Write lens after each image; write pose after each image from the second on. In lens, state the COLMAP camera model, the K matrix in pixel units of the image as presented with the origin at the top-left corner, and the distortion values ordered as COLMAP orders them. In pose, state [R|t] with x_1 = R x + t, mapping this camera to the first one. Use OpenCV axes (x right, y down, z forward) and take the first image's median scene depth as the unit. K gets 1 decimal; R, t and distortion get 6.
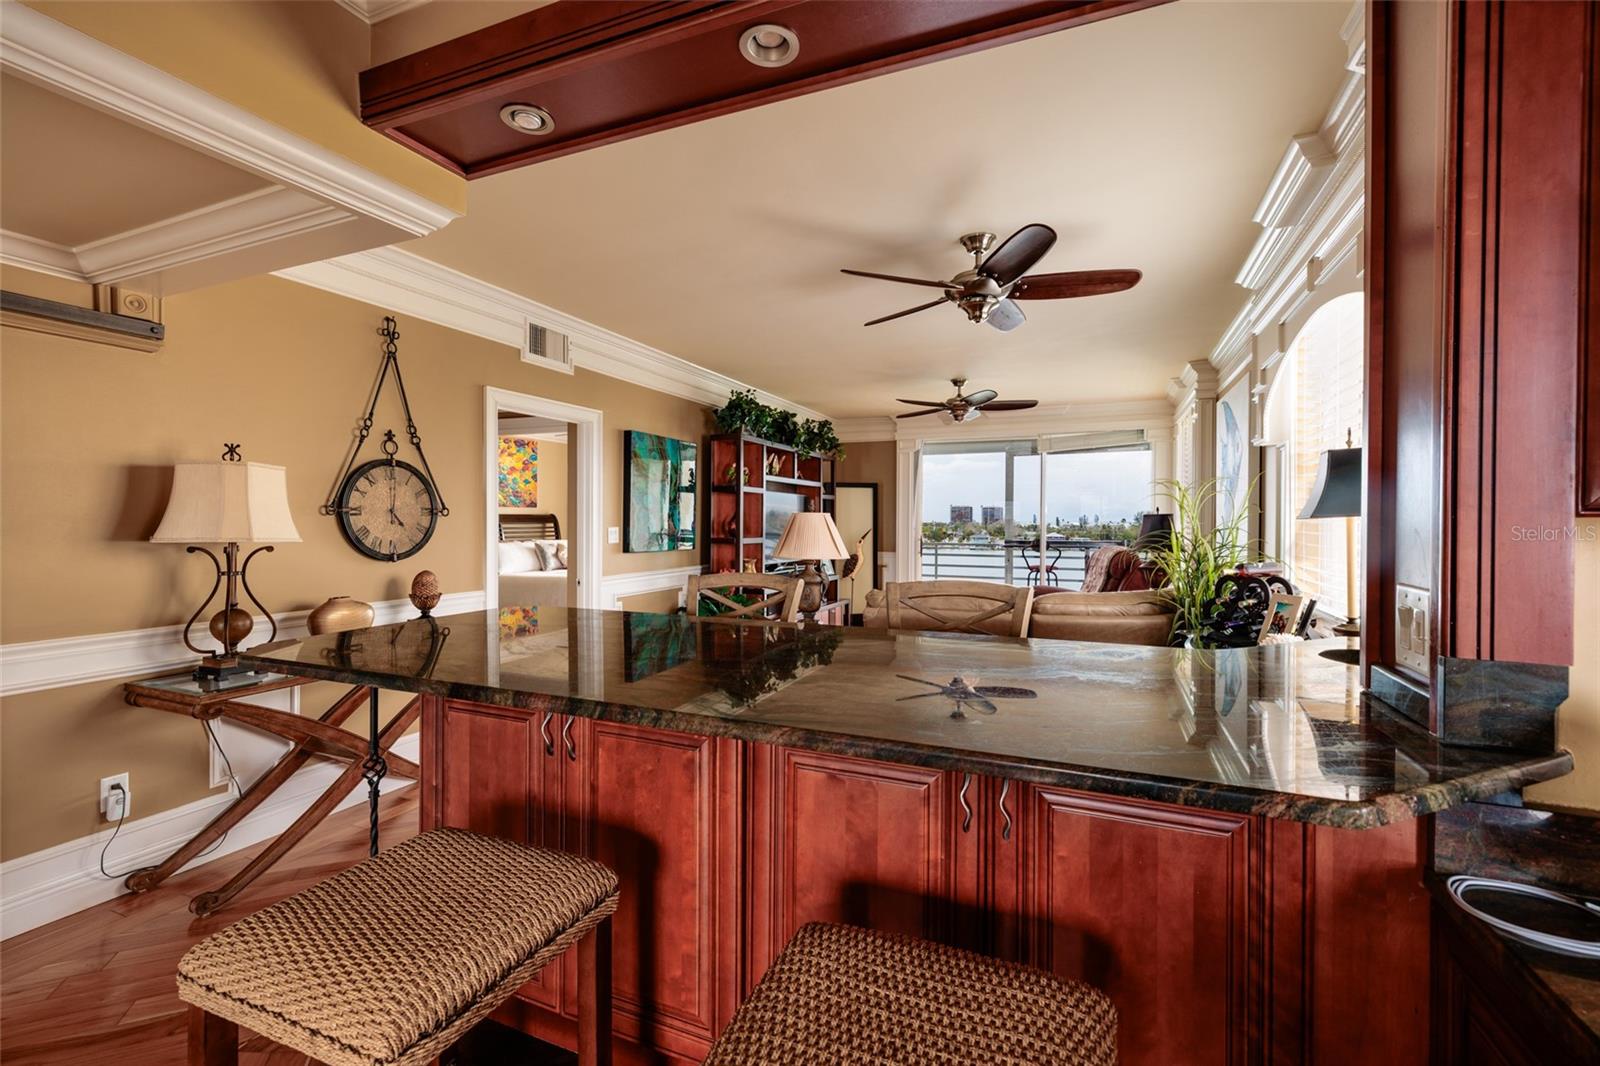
lens RADIAL K [[682.6, 0, 797.4], [0, 682.6, 525.7], [0, 0, 1]] dist [0.007165, -0.001150]
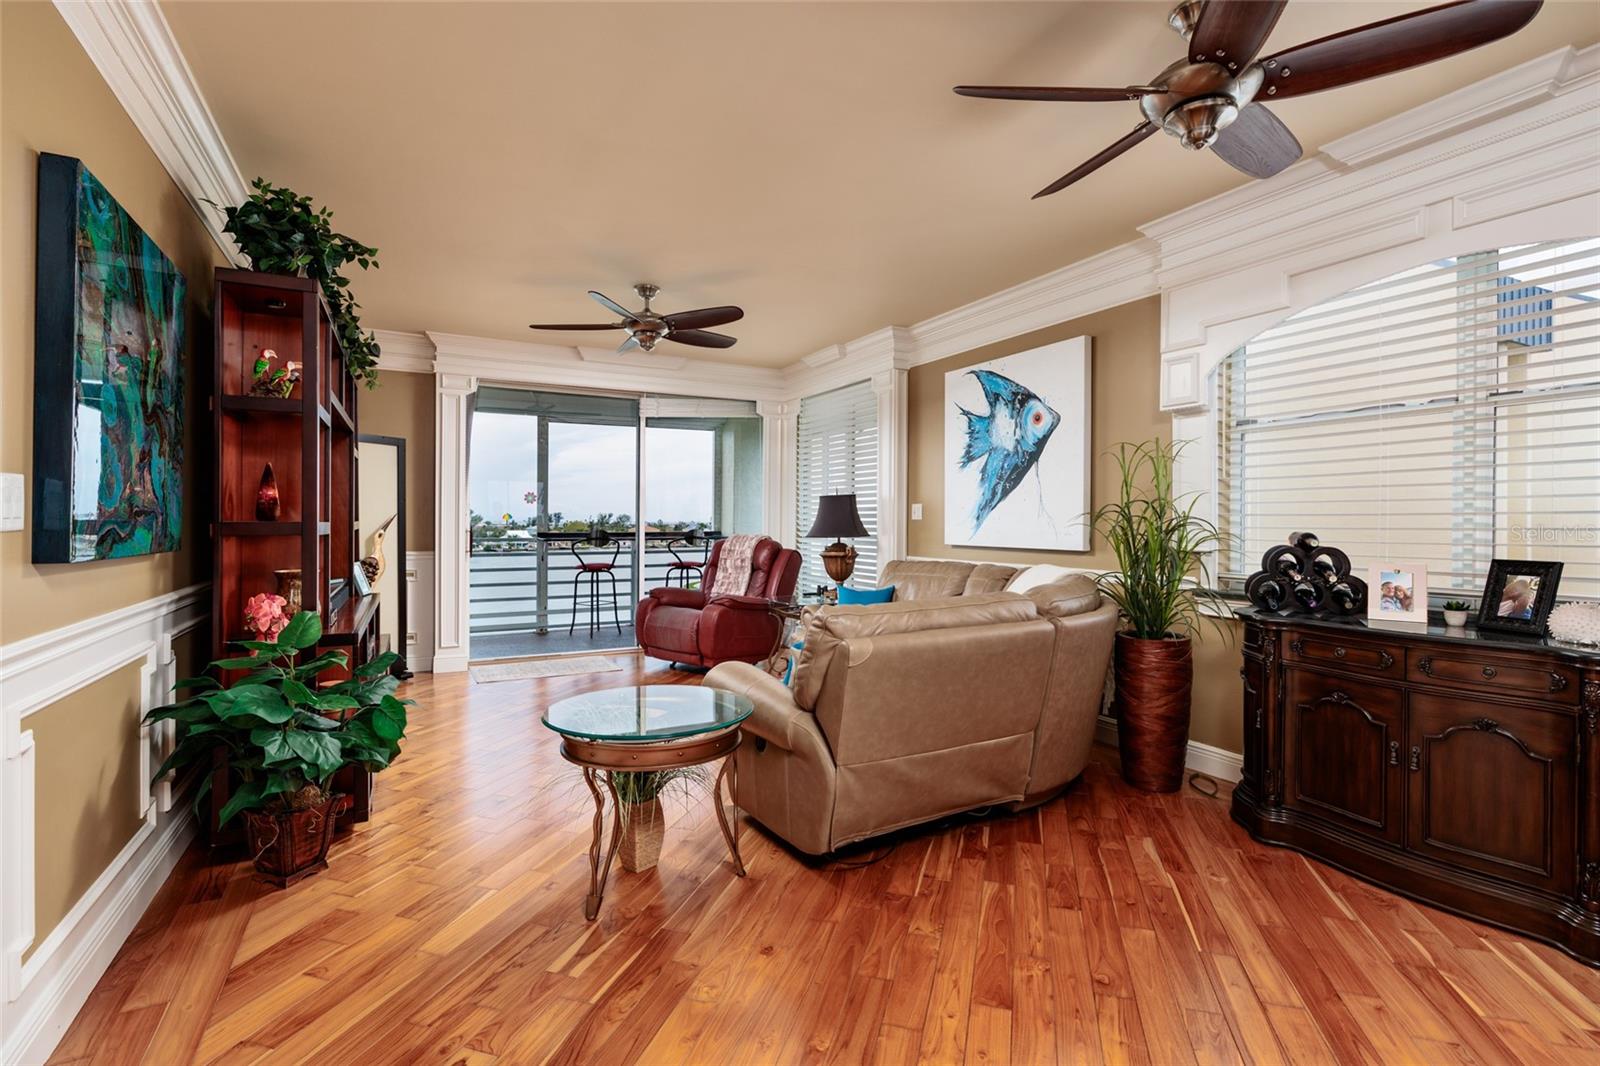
lens RADIAL K [[749.5, 0, 800.0], [0, 749.5, 533.0], [0, 0, 1]] dist [0.023191, 0.000012]
pose [[0.624545, -0.016990, 0.780804, -0.185842], [0.009143, 0.999854, 0.014443, 0.013988], [-0.780935, -0.001882, 0.624609, 0.312726]]
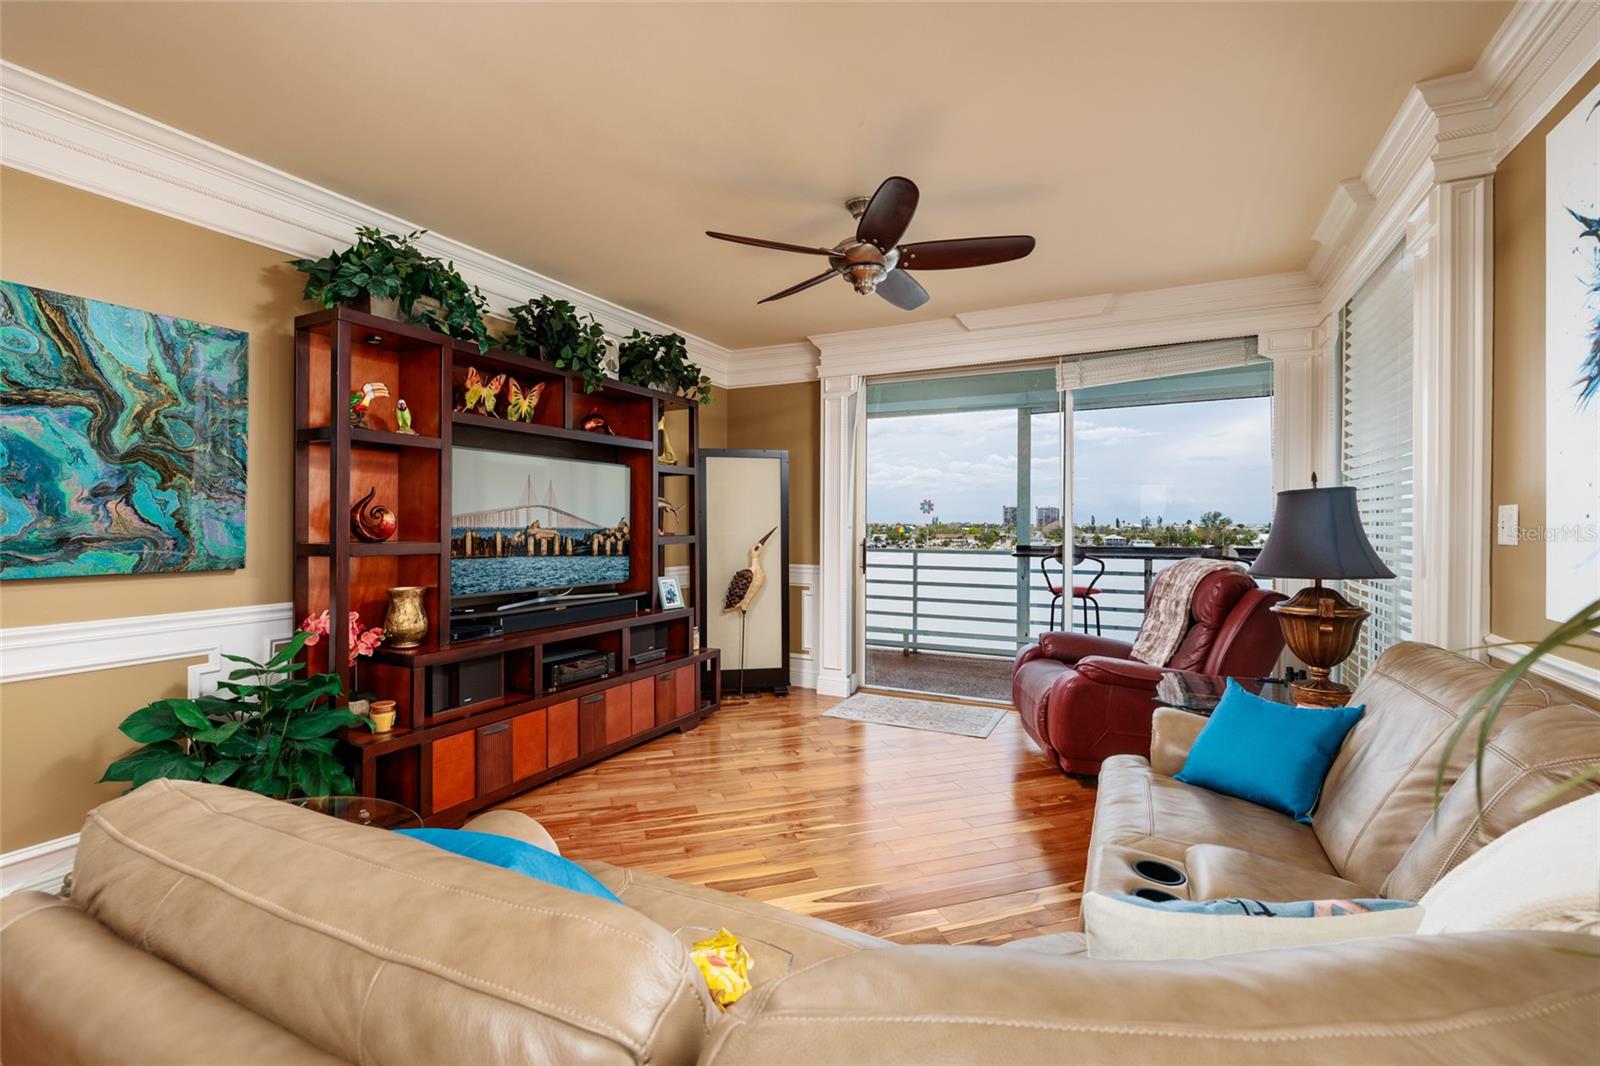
lens RADIAL K [[697.1, 0, 805.4], [0, 697.1, 525.9], [0, 0, 1]] dist [-0.001752, -0.000262]
pose [[0.998305, -0.001285, -0.058190, 0.168070], [0.001128, 0.999996, -0.002738, 0.005733], [0.058193, 0.002667, 0.998302, 0.392518]]
